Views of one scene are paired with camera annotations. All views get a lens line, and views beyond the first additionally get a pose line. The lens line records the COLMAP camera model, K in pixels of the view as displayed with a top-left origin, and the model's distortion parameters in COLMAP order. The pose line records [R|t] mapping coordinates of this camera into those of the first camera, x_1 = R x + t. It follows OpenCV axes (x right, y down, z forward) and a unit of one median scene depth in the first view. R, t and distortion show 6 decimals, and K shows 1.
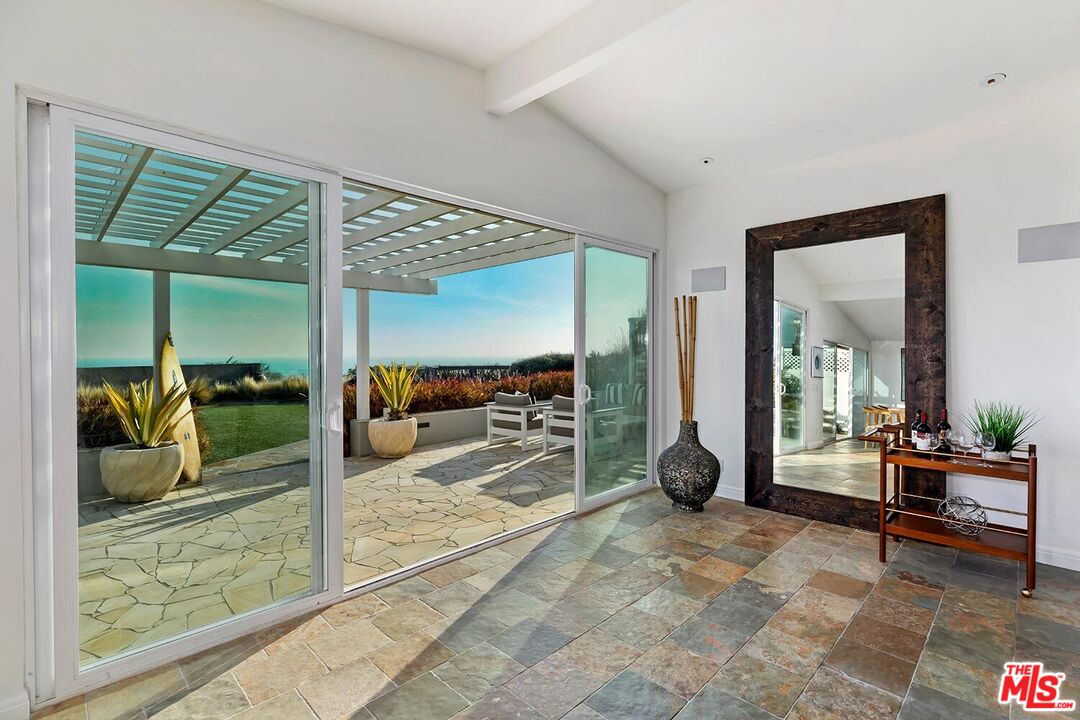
lens RADIAL K [[505.2, 0, 540.0], [0, 505.2, 360.0], [0, 0, 1]] dist [0.017757, -0.000088]
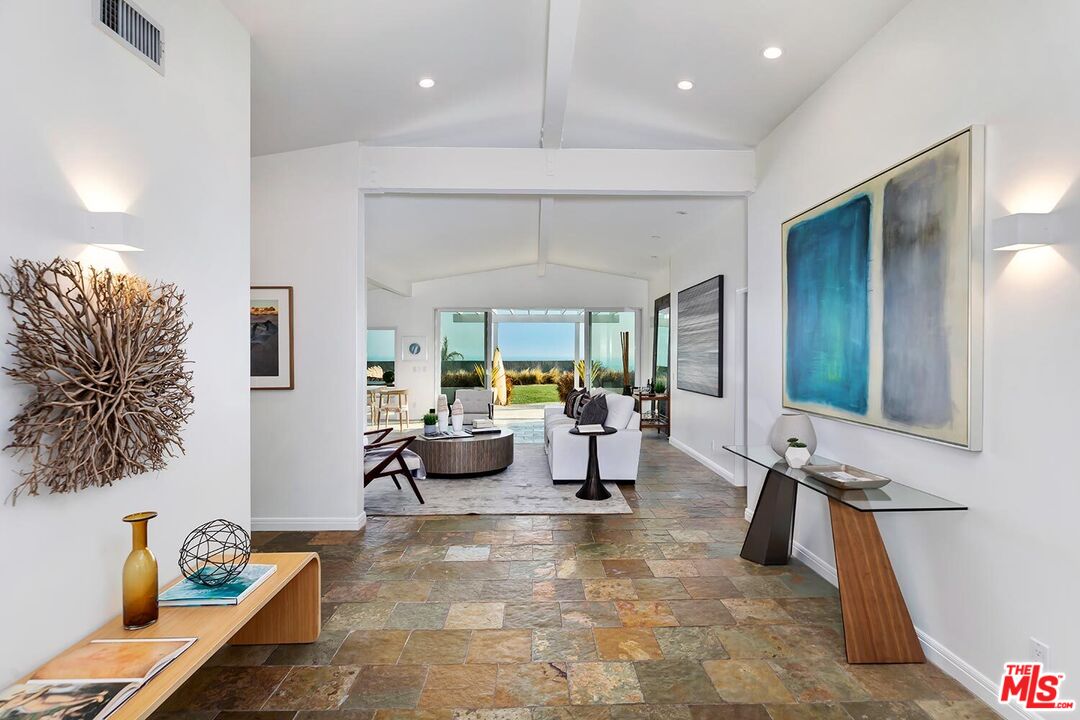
lens RADIAL K [[532.3, 0, 540.0], [0, 532.3, 360.0], [0, 0, 1]] dist [0.000528, -0.000017]
pose [[0.723651, 0.014679, -0.690010, 1.733320], [-0.017126, 0.999848, 0.003309, 0.003549], [0.689954, 0.009422, 0.723792, -1.089096]]
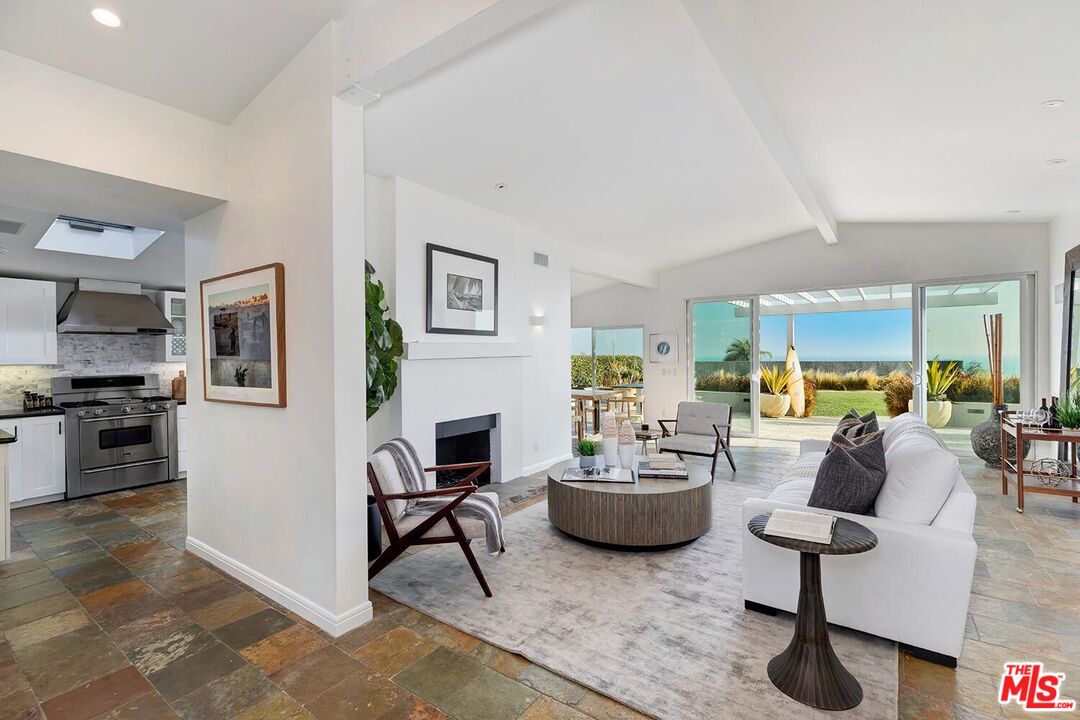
lens RADIAL K [[482.5, 0, 539.5], [0, 482.5, 352.2], [0, 0, 1]] dist [0.002975, 0.000033]
pose [[0.165343, -0.000723, -0.986236, 1.418602], [-0.010130, 0.999946, -0.002431, -0.005590], [0.986184, 0.010393, 0.165327, -0.480226]]
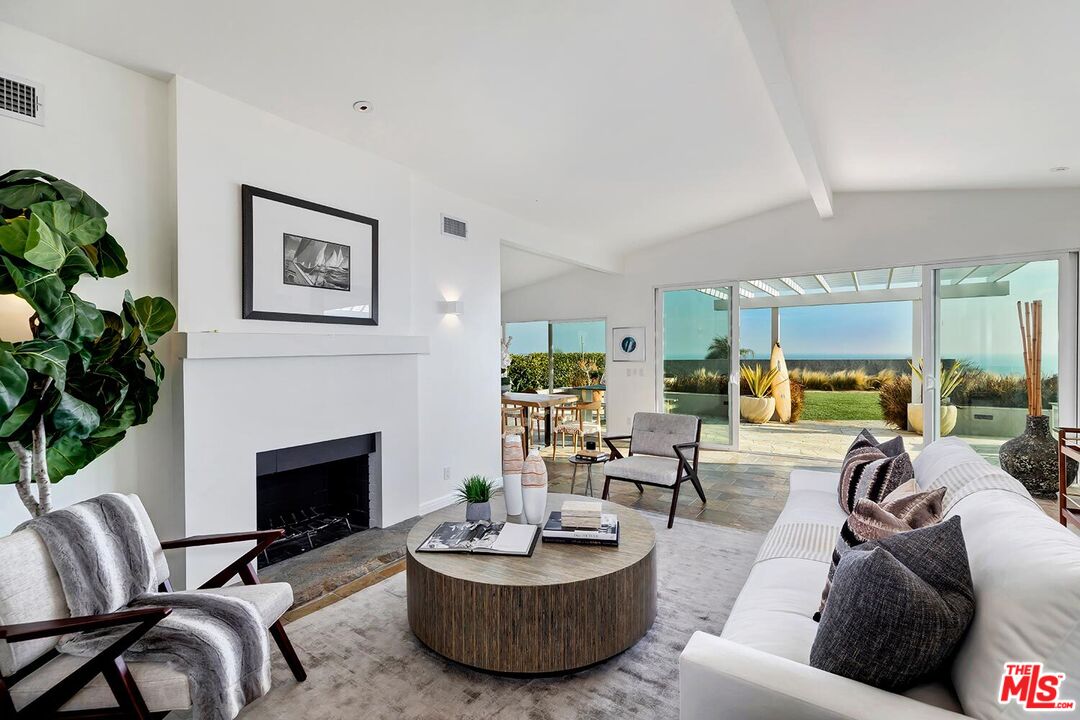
lens RADIAL K [[482.5, 0, 539.5], [0, 482.5, 352.2], [0, 0, 1]] dist [0.002975, 0.000033]
pose [[0.190070, 0.004368, -0.981761, 1.137215], [-0.011480, 0.999932, 0.002226, -0.005275], [0.981703, 0.010847, 0.190107, -0.270337]]
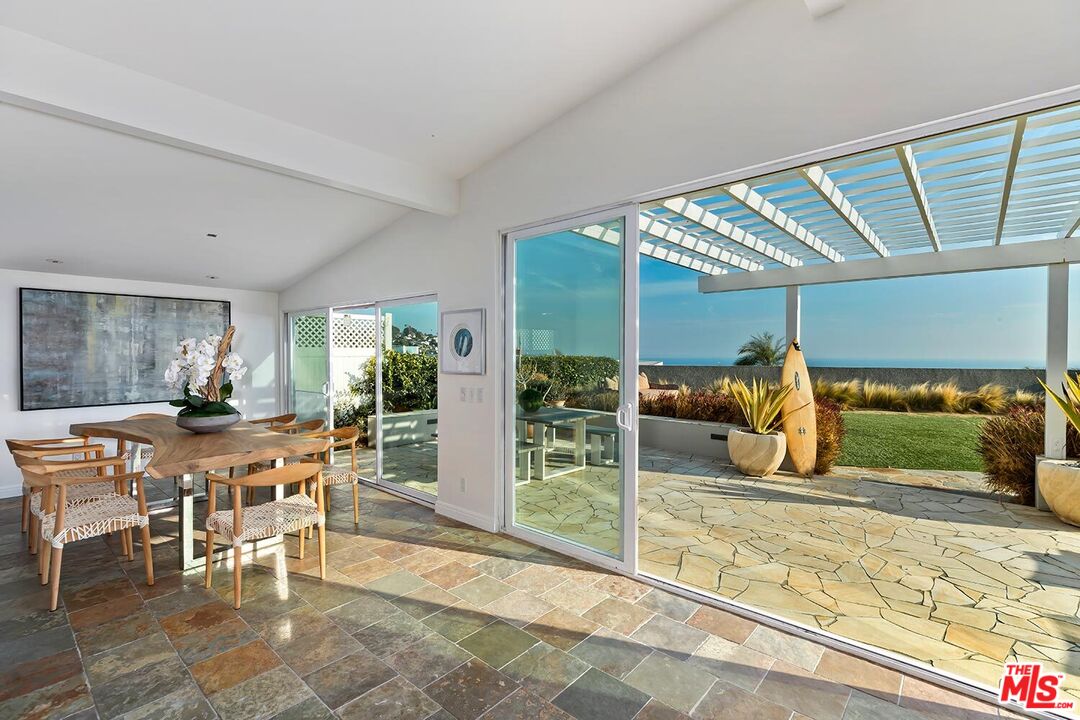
lens RADIAL K [[482.5, 0, 539.5], [0, 482.5, 352.2], [0, 0, 1]] dist [0.002975, 0.000033]
pose [[0.064576, 0.000492, -0.997913, 0.433588], [-0.019221, 0.999815, -0.000751, -0.015490], [0.997728, 0.019230, 0.064573, 0.463950]]
